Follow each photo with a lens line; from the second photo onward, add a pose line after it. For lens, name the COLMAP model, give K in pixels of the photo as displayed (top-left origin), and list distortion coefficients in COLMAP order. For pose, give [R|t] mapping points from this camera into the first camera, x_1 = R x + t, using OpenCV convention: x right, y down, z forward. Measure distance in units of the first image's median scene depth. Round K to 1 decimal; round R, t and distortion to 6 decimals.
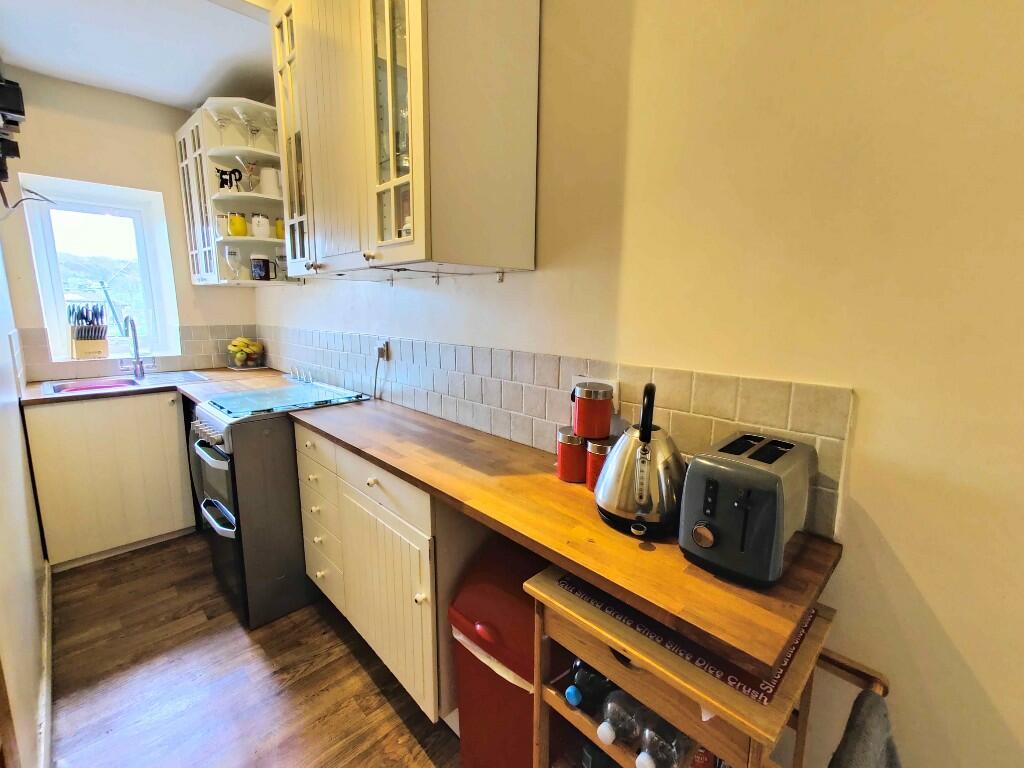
lens RADIAL K [[450.9, 0, 517.6], [0, 450.9, 384.6], [0, 0, 1]] dist [0.001368, 0.000609]
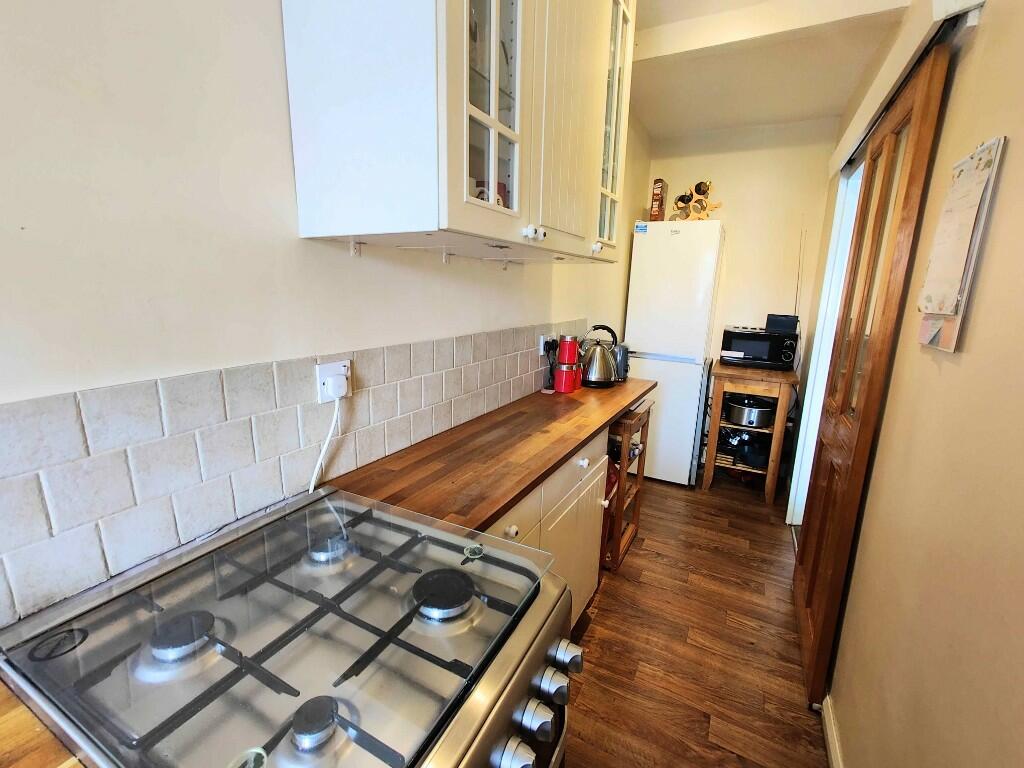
lens RADIAL K [[450.9, 0, 517.6], [0, 450.9, 384.6], [0, 0, 1]] dist [0.001368, 0.000609]
pose [[-0.311299, -0.215561, 0.925541, -1.182650], [0.129007, 0.955332, 0.265890, -0.253210], [-0.941515, 0.202173, -0.269585, 1.363904]]
